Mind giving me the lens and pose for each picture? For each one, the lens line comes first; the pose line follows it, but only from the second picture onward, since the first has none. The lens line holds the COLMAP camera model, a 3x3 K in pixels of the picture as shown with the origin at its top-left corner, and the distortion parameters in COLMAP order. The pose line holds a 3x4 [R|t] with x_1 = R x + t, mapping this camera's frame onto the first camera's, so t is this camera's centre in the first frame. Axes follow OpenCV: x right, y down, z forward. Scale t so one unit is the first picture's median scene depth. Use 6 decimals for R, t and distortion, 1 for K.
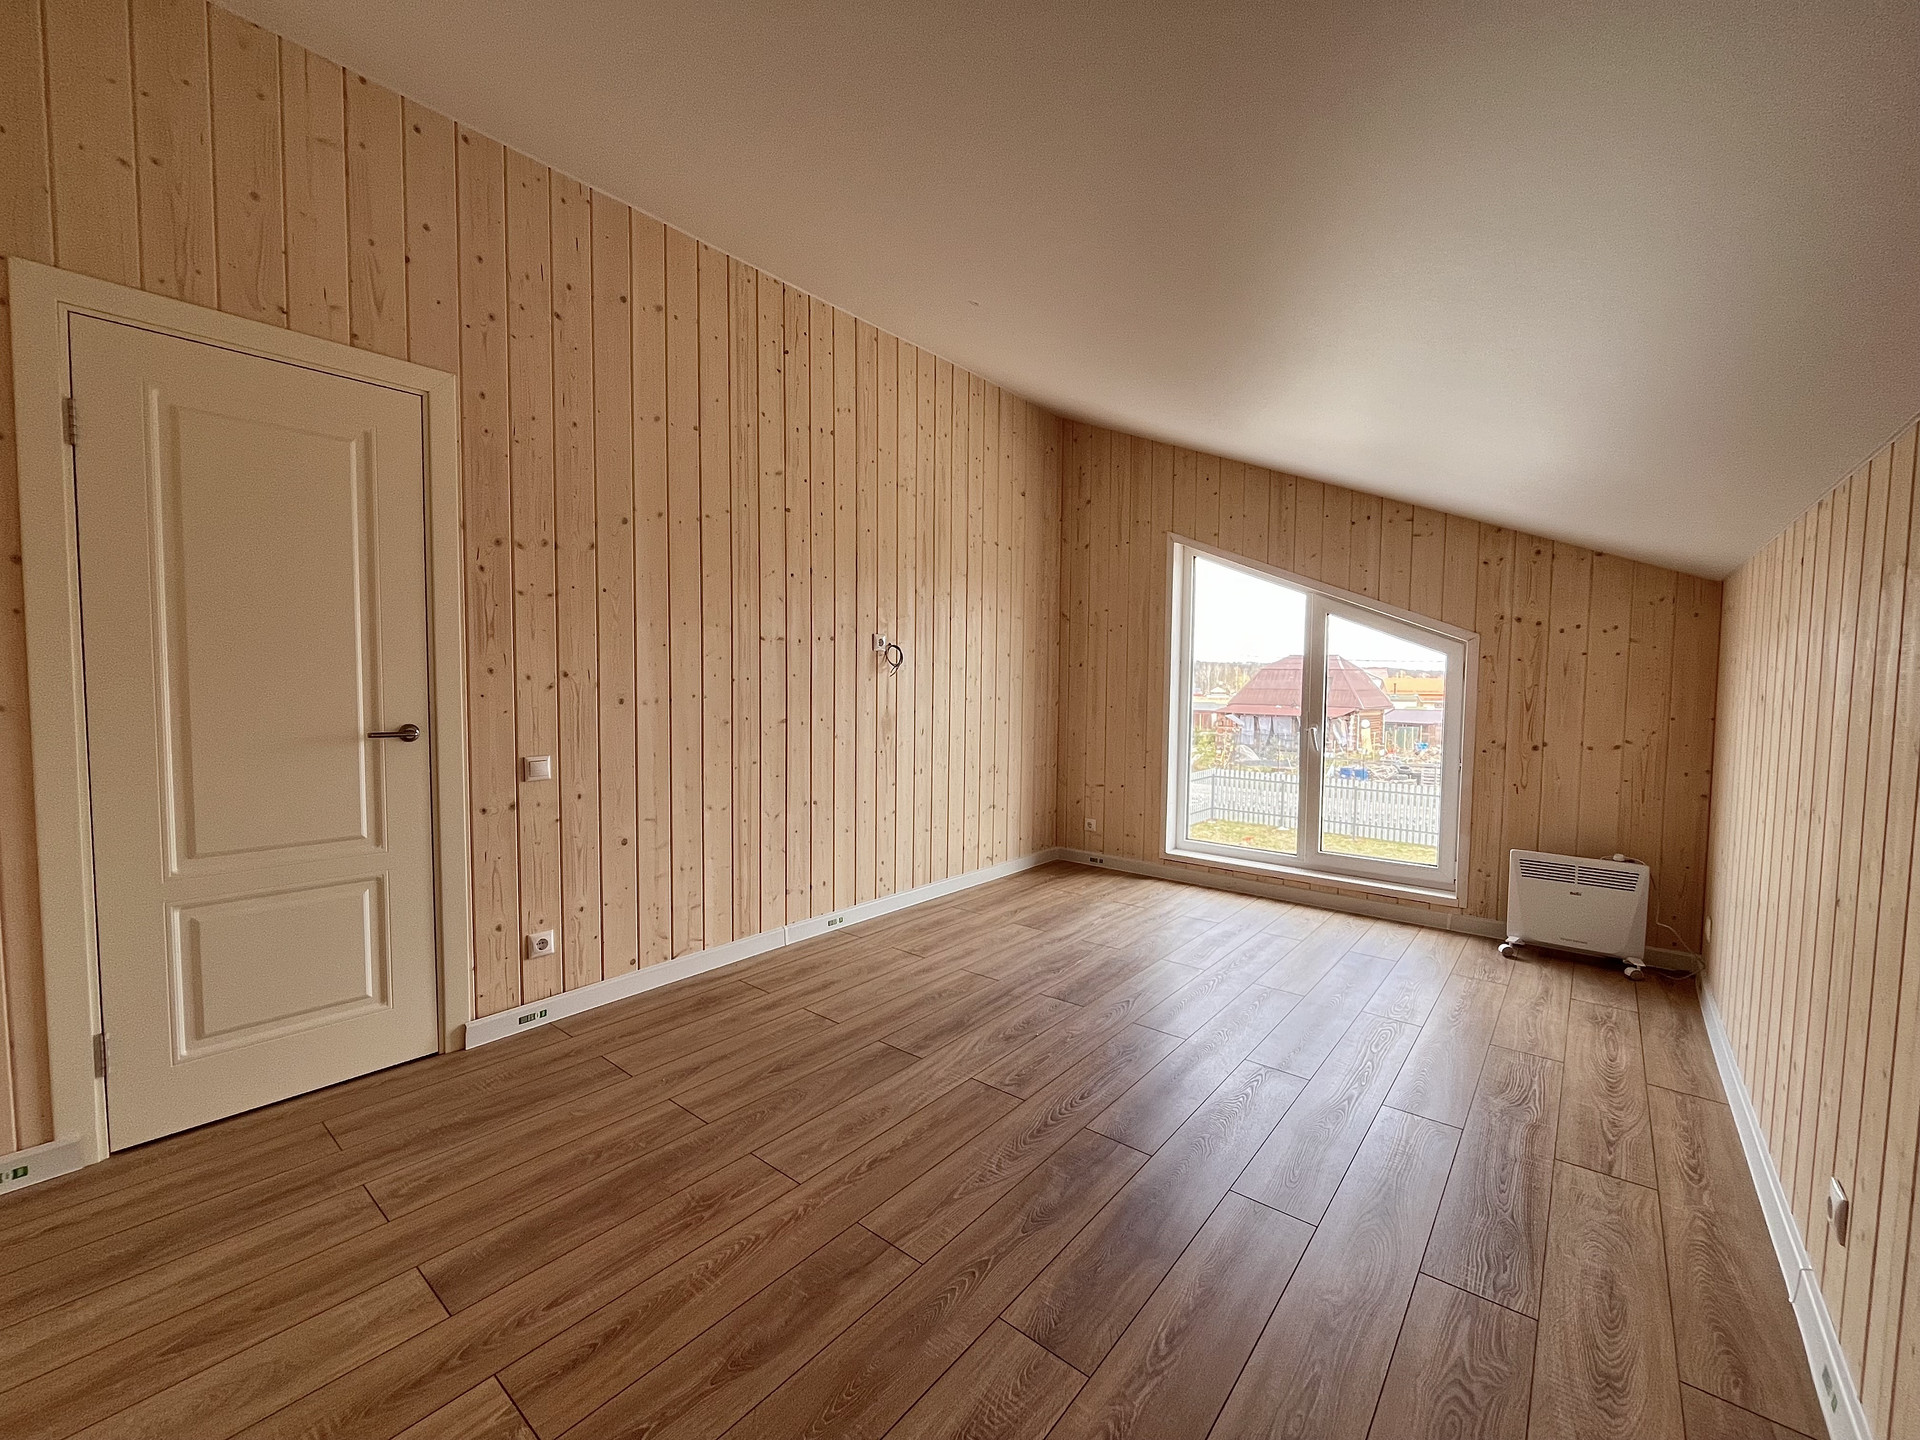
lens RADIAL K [[781.9, 0, 958.0], [0, 781.9, 722.1], [0, 0, 1]] dist [-0.004925, 0.000037]
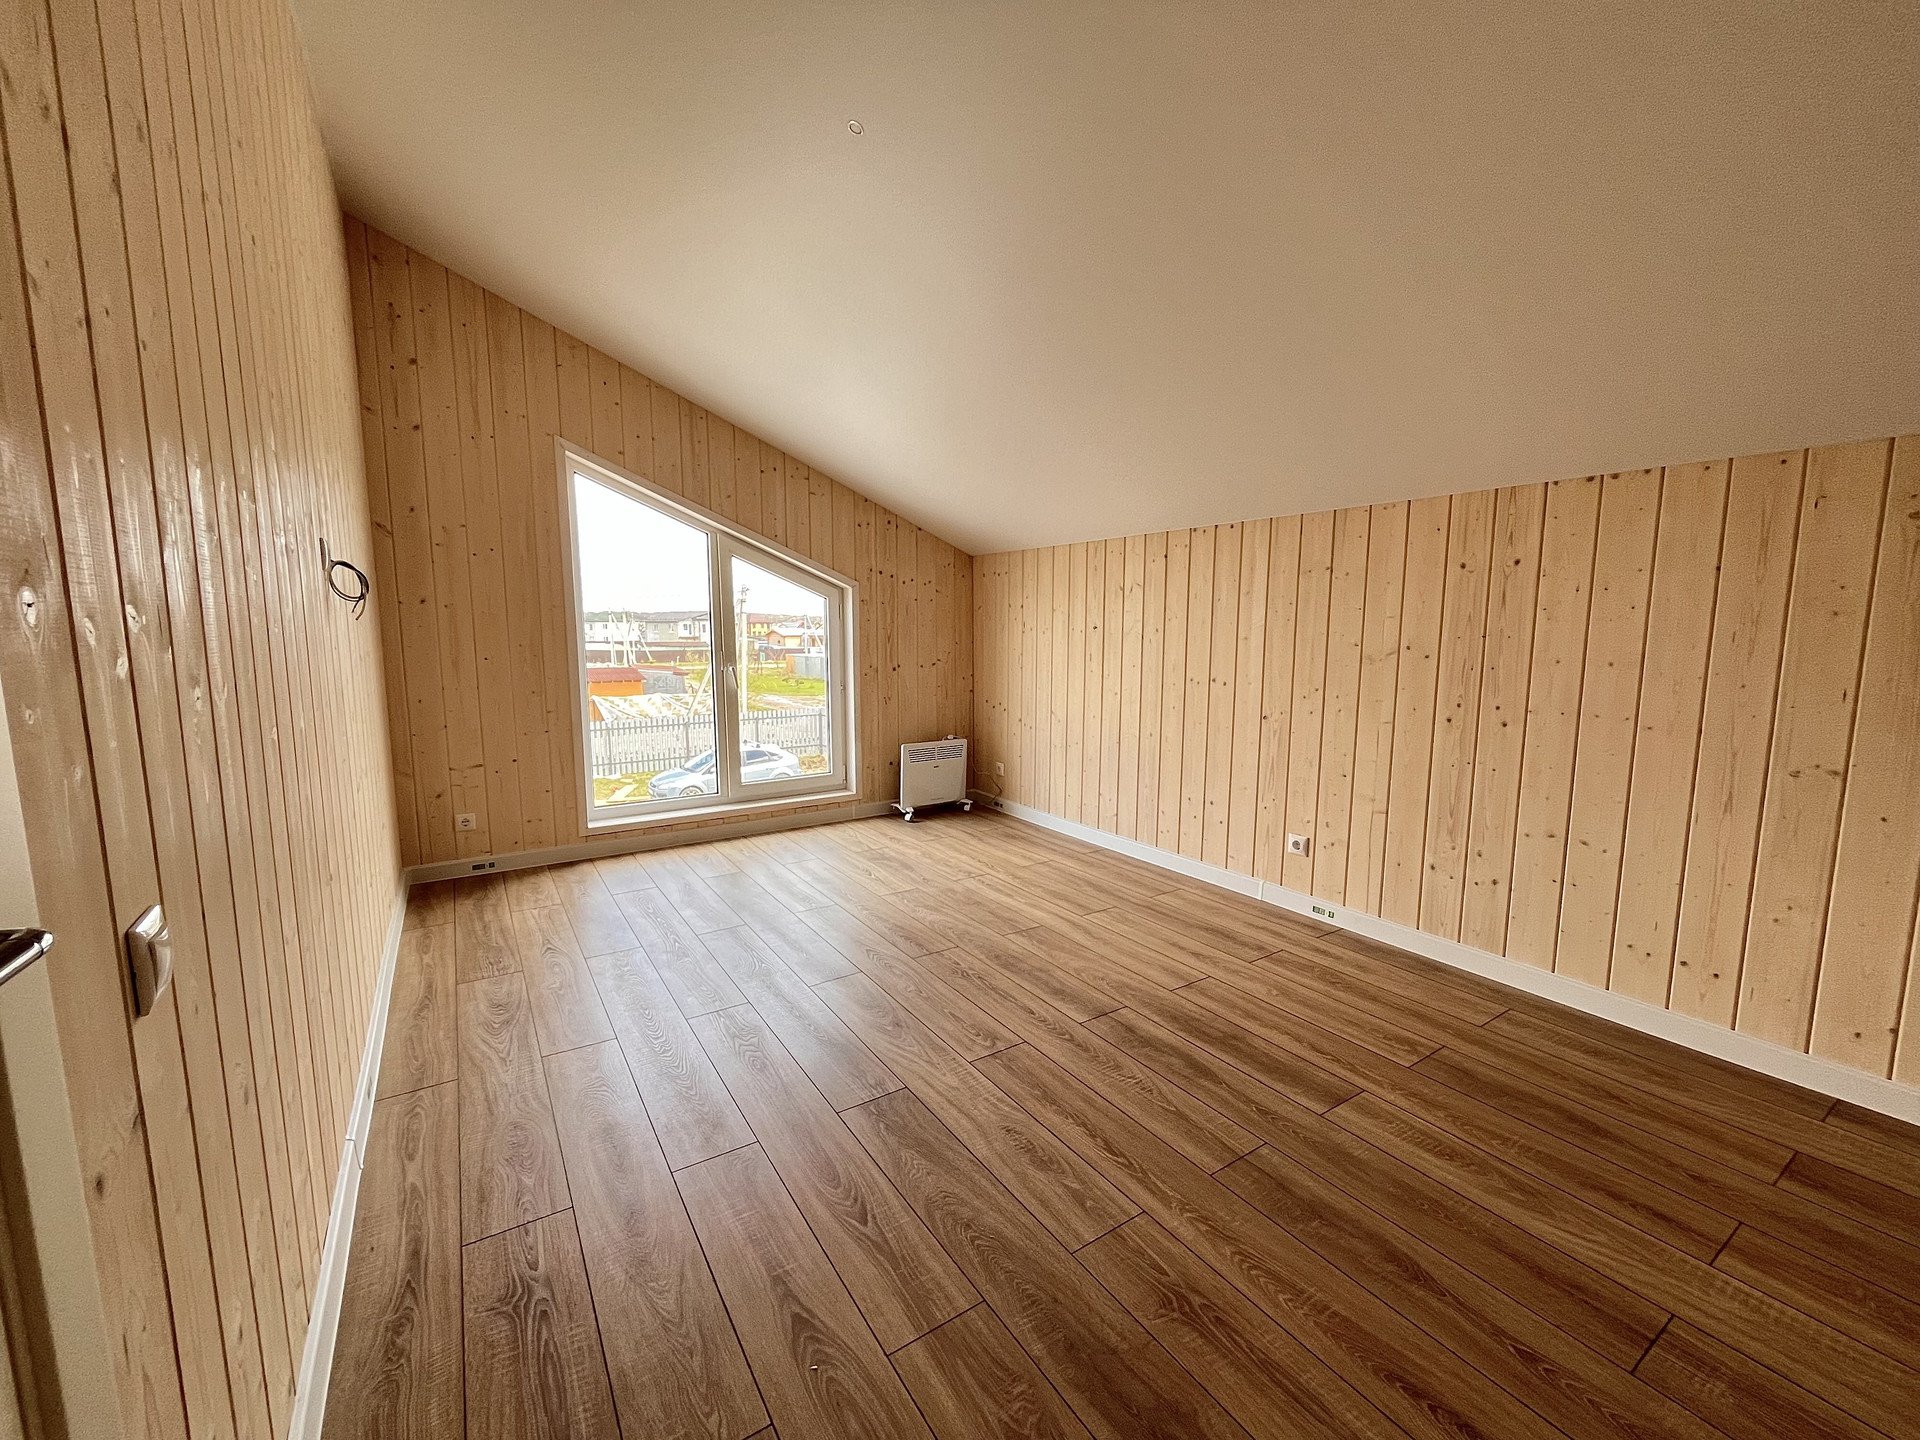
lens RADIAL K [[781.9, 0, 958.0], [0, 781.9, 722.1], [0, 0, 1]] dist [-0.004925, 0.000037]
pose [[0.305309, -0.129368, 0.943425, -0.507854], [0.058497, 0.991406, 0.117016, -0.027228], [-0.950455, 0.019462, 0.310253, 0.463749]]
